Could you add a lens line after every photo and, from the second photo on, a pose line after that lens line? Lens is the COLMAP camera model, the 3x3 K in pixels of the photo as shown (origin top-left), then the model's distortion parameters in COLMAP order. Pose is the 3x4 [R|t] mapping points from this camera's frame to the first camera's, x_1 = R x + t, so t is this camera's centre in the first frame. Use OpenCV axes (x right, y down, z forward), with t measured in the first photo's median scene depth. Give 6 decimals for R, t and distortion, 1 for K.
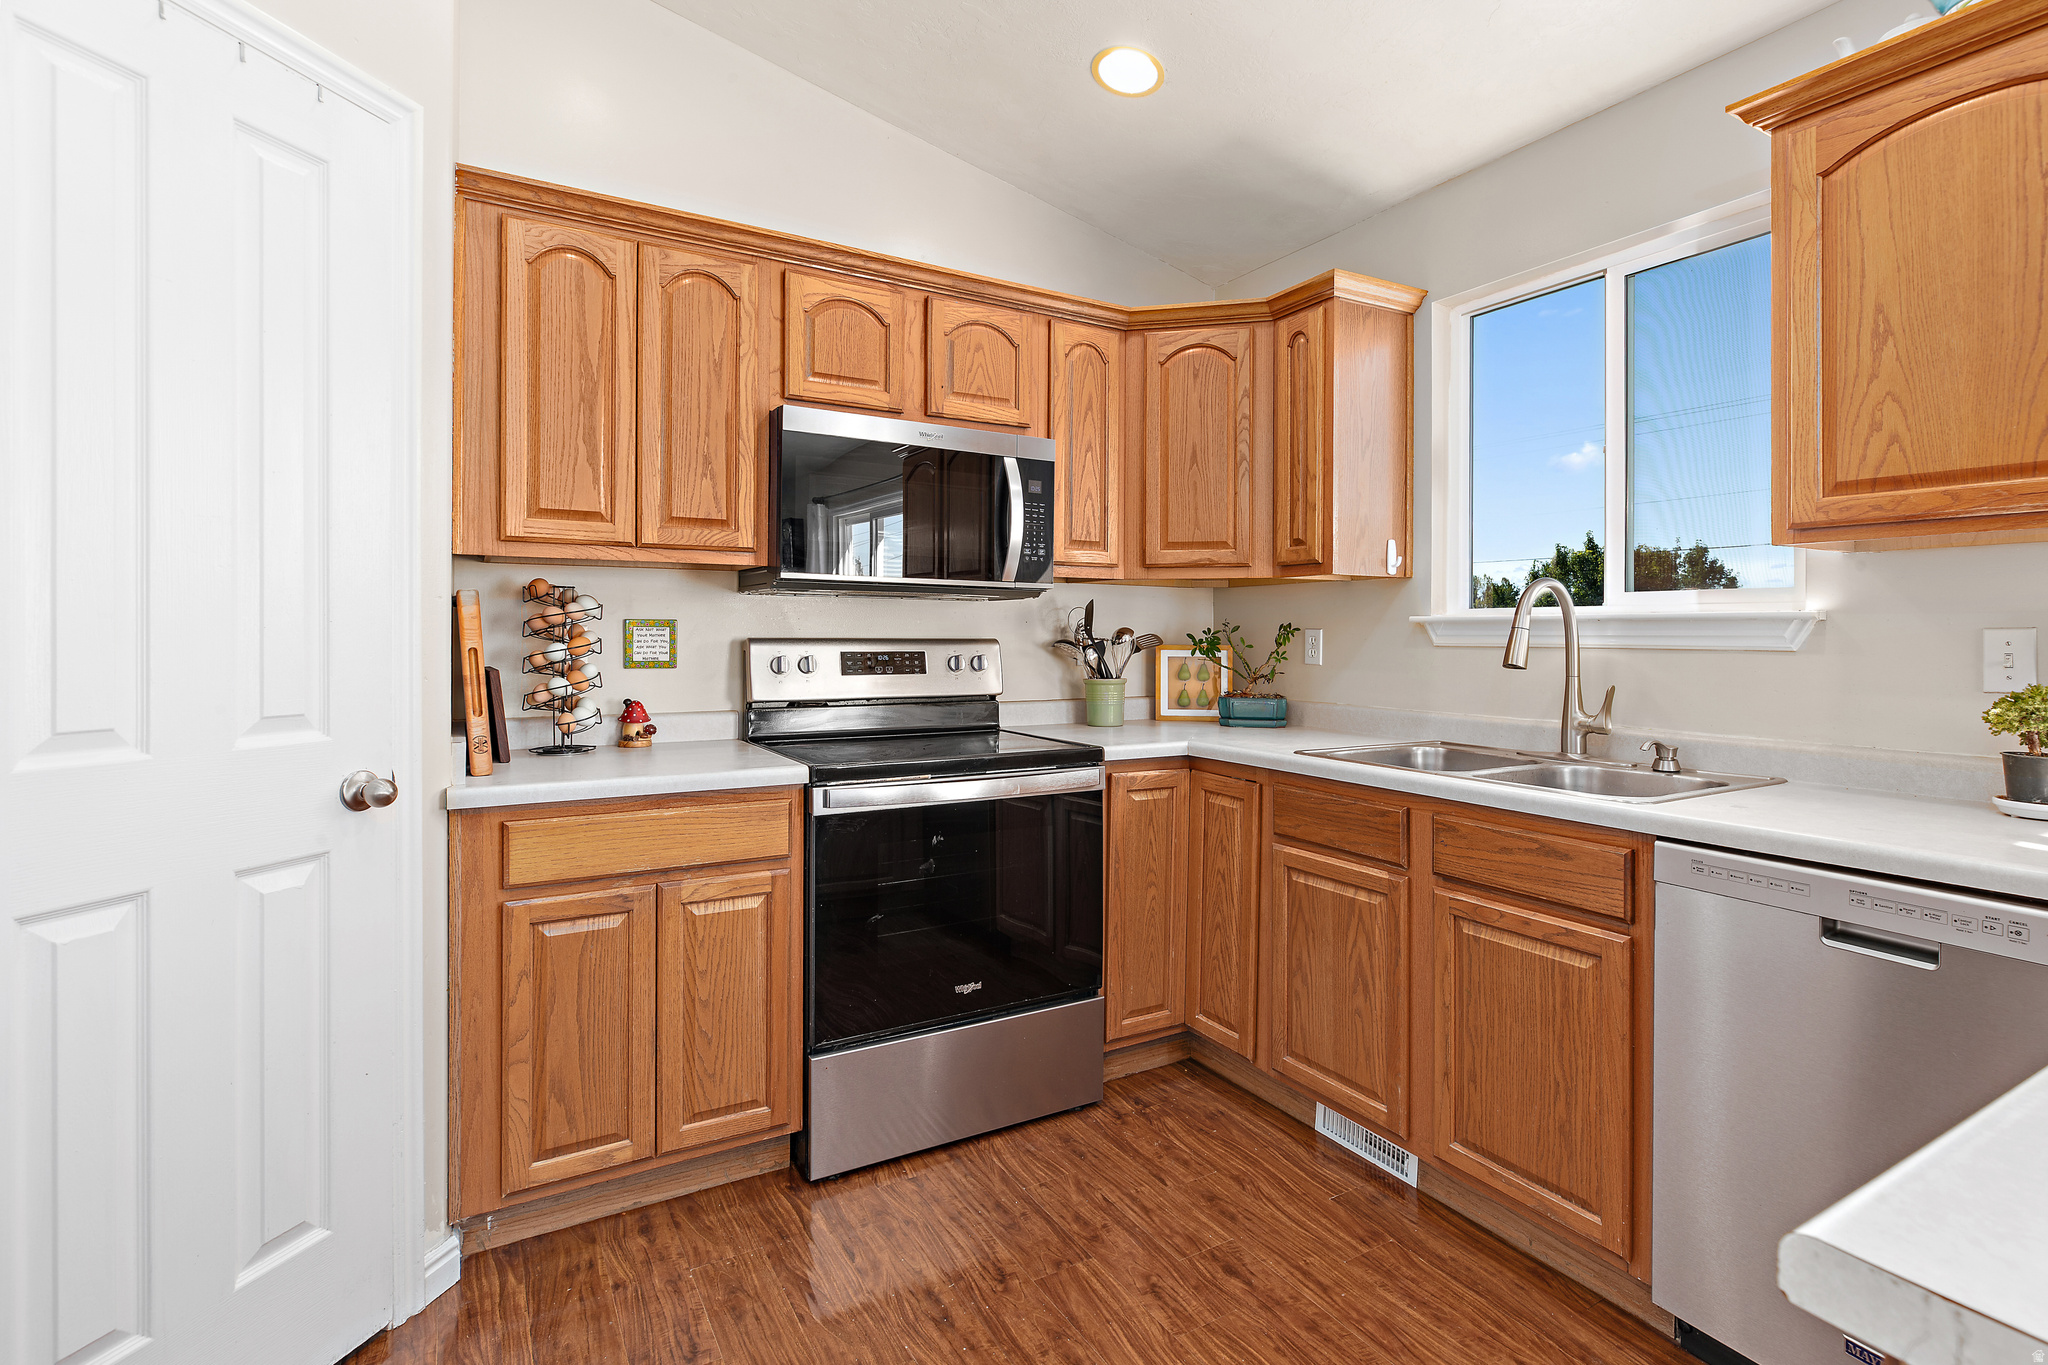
lens RADIAL K [[975.3, 0, 1034.4], [0, 975.3, 644.7], [0, 0, 1]] dist [-0.002276, 0.000662]
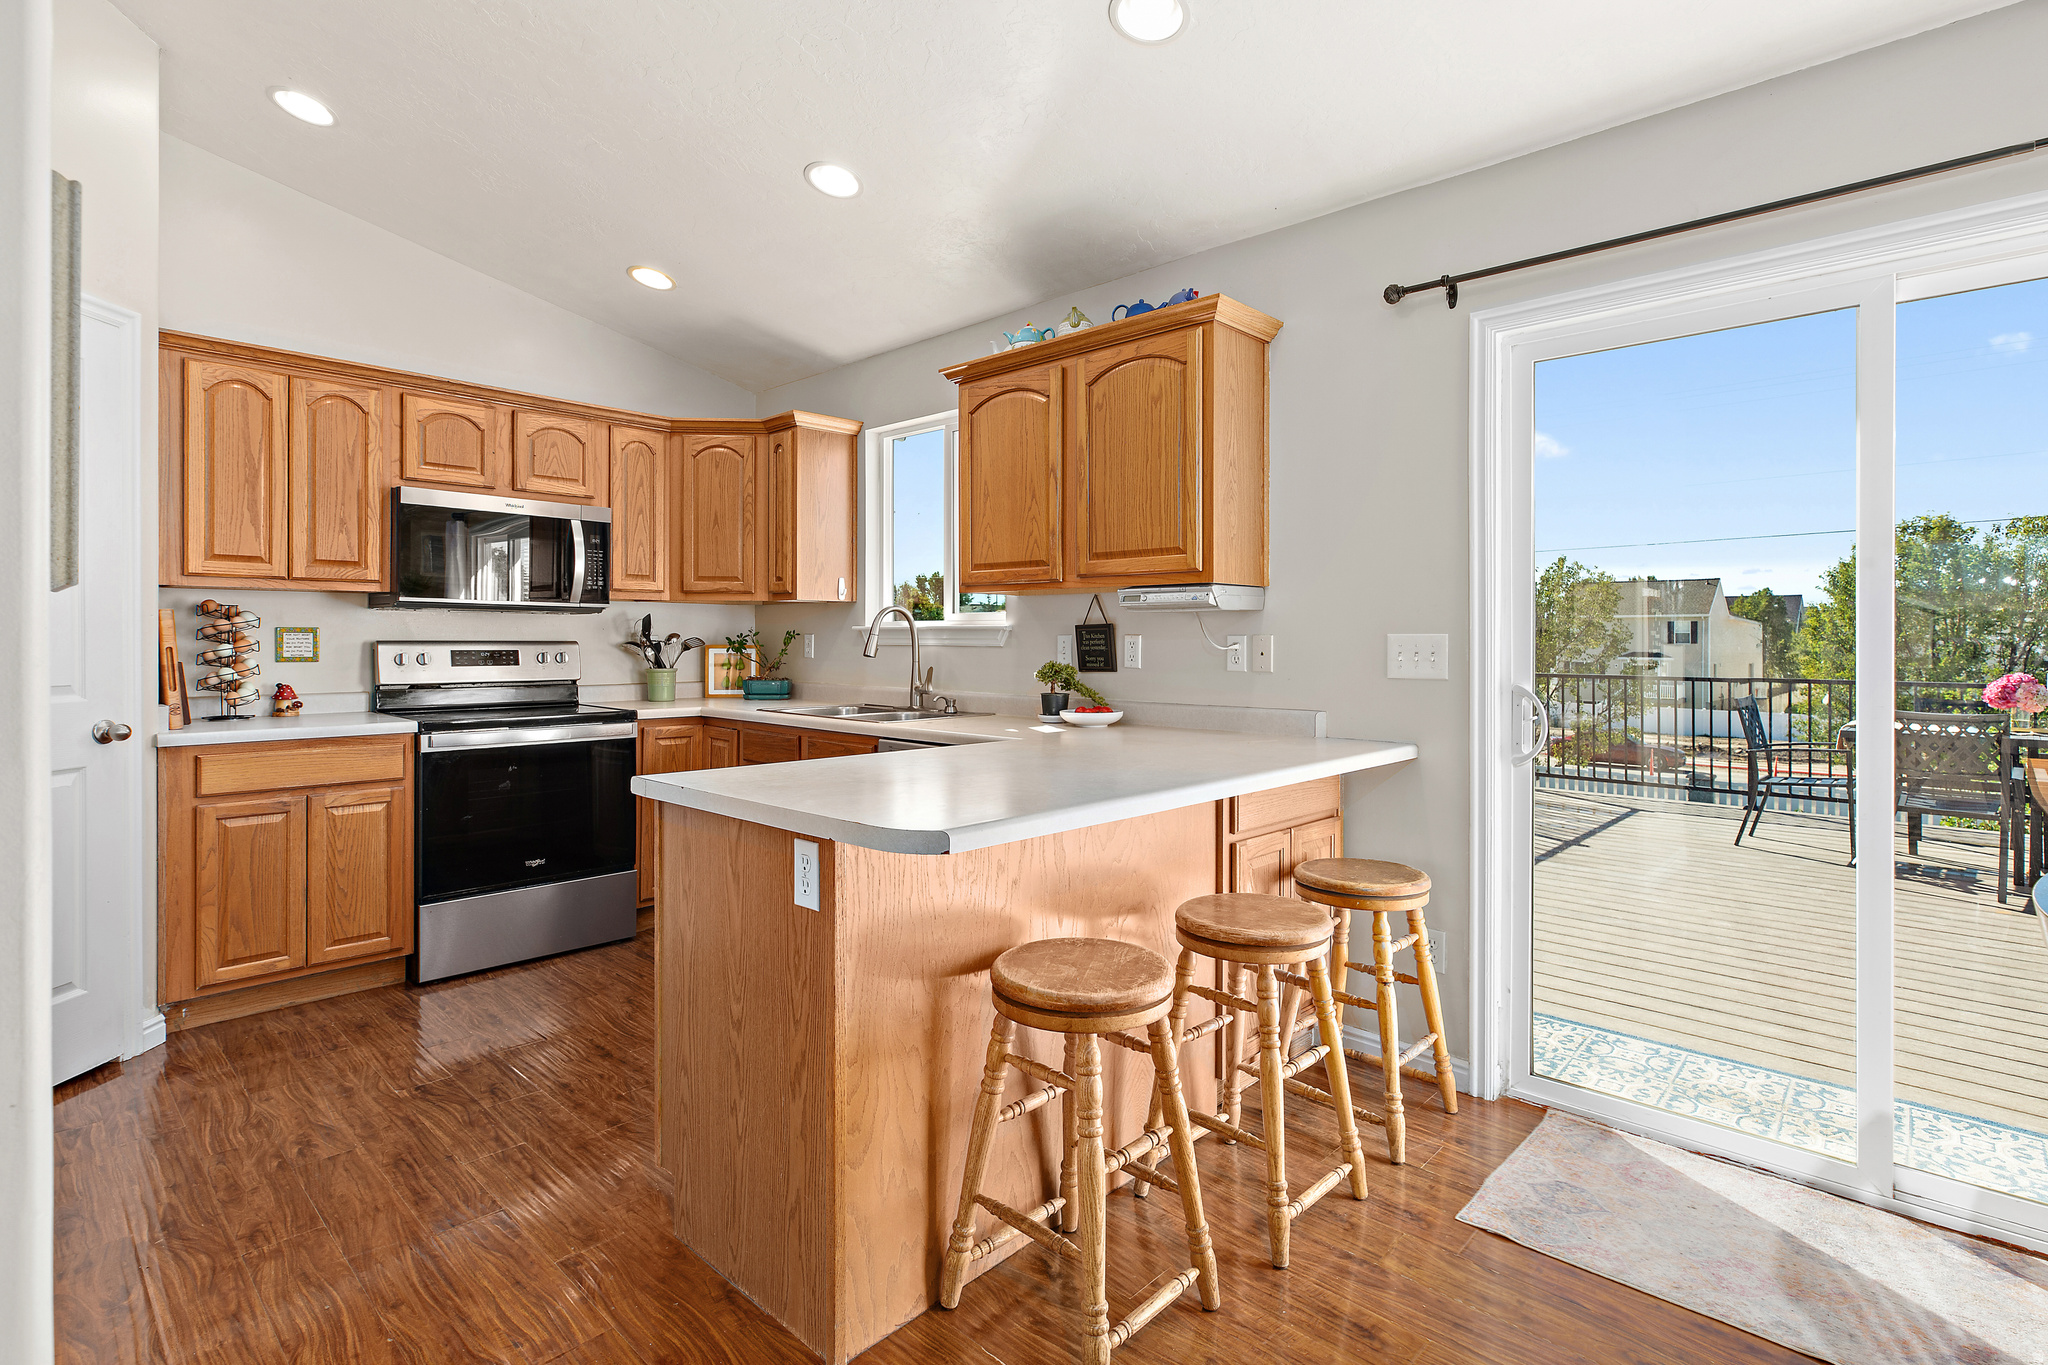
lens RADIAL K [[990.1, 0, 1027.4], [0, 990.1, 645.7], [0, 0, 1]] dist [0.001719, -0.000088]
pose [[0.960832, -0.002954, 0.277116, 0.249666], [0.003510, 0.999993, -0.001509, 0.006954], [-0.277110, 0.002423, 0.960835, -0.746479]]
